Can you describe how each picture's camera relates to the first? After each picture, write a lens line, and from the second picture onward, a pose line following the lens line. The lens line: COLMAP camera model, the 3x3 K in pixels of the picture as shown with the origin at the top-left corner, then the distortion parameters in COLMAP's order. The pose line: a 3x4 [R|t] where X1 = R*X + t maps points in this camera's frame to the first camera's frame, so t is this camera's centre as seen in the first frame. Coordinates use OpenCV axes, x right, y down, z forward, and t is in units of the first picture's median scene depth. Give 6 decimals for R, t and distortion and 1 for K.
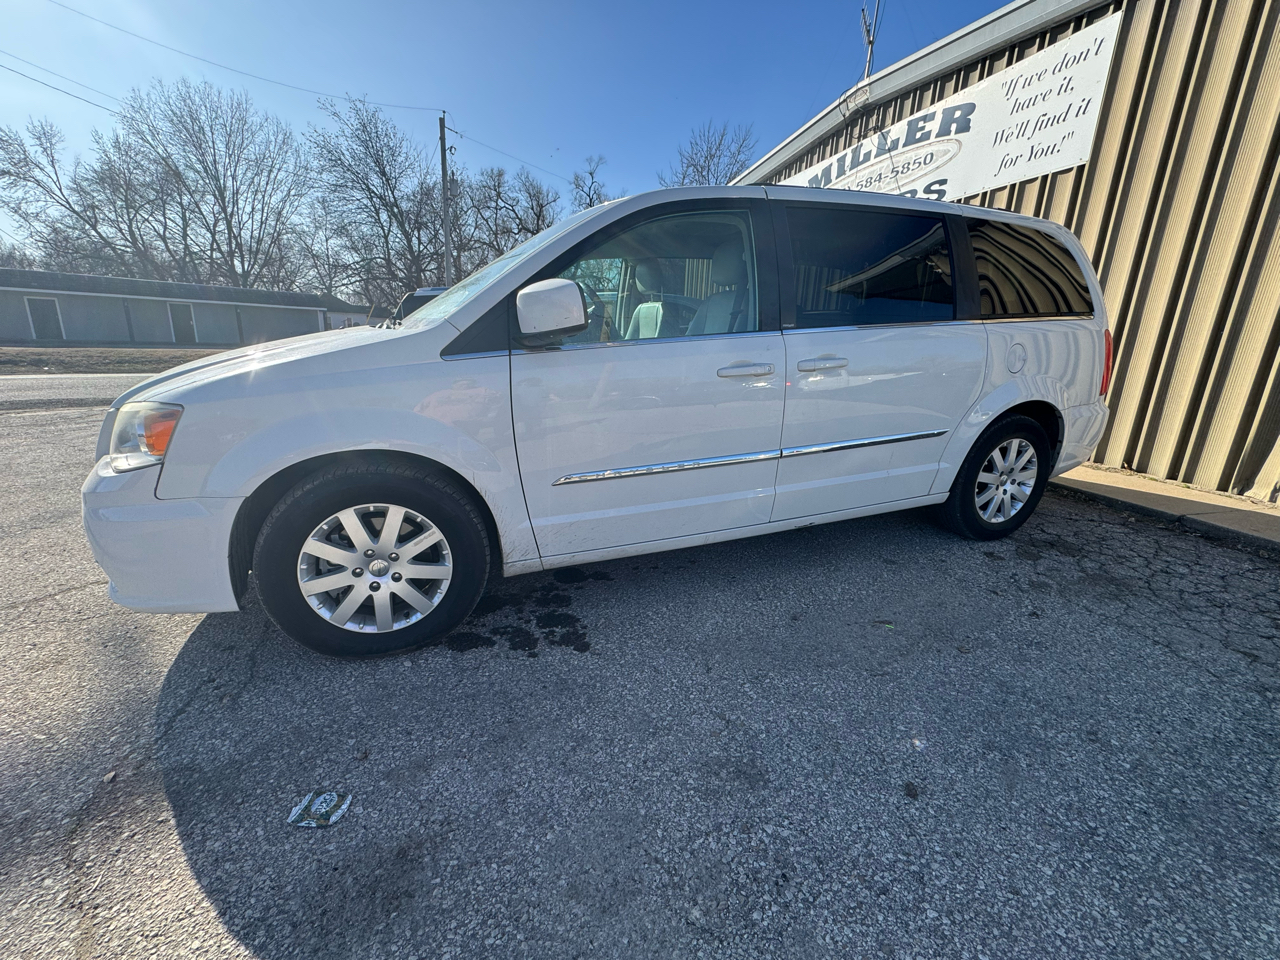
lens RADIAL K [[530.1, 0, 629.6], [0, 530.1, 478.1], [0, 0, 1]] dist [-0.008924, -0.000461]
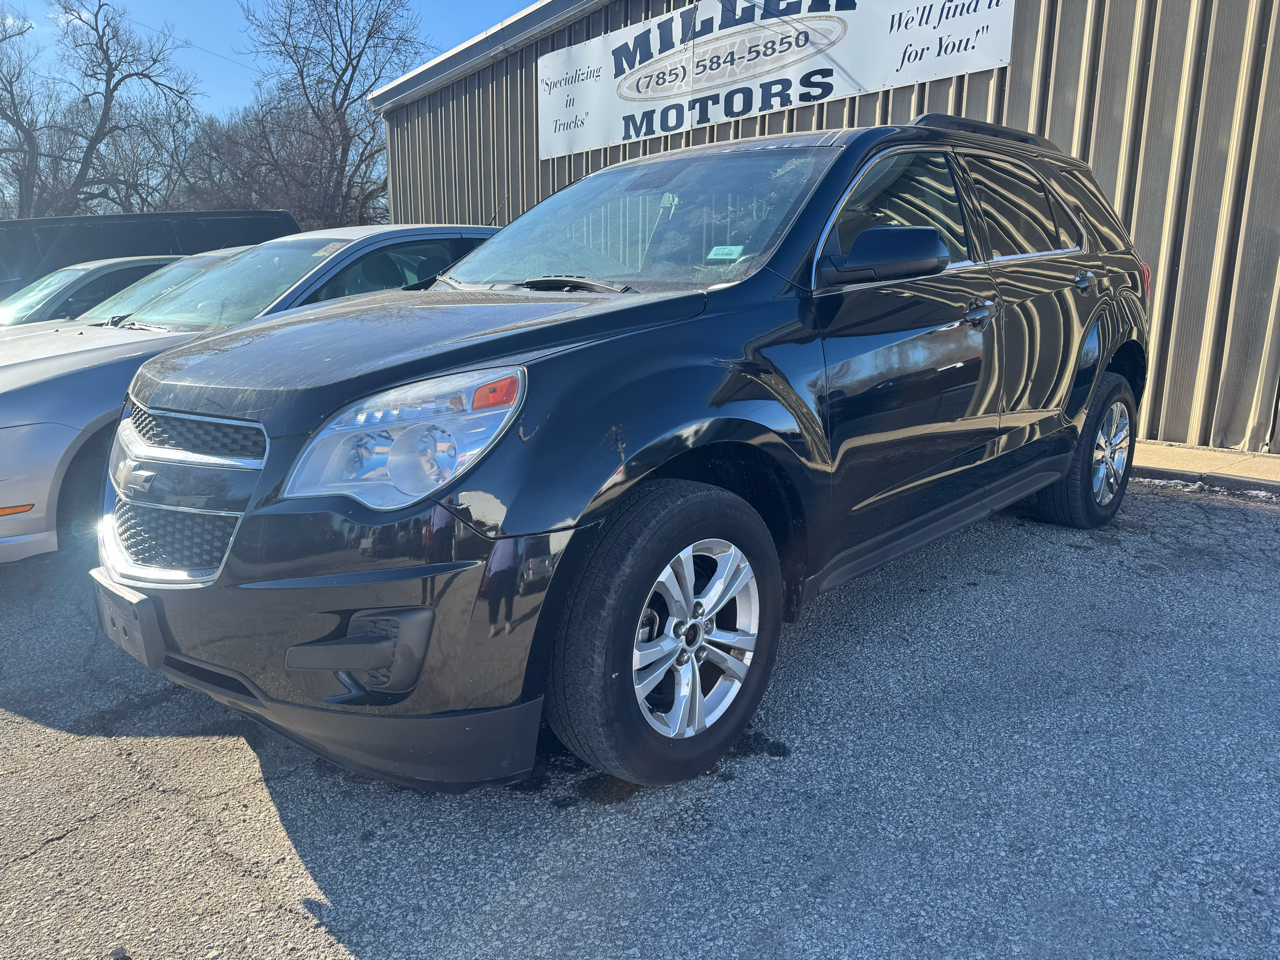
lens RADIAL K [[919.5, 0, 640.0], [0, 919.5, 480.0], [0, 0, 1]] dist [0.007336, -0.006396]
pose [[0.899242, -0.112219, 0.422814, -0.237175], [0.136818, 0.990195, -0.028178, -0.002569], [-0.415506, 0.083188, 0.905778, -0.001015]]
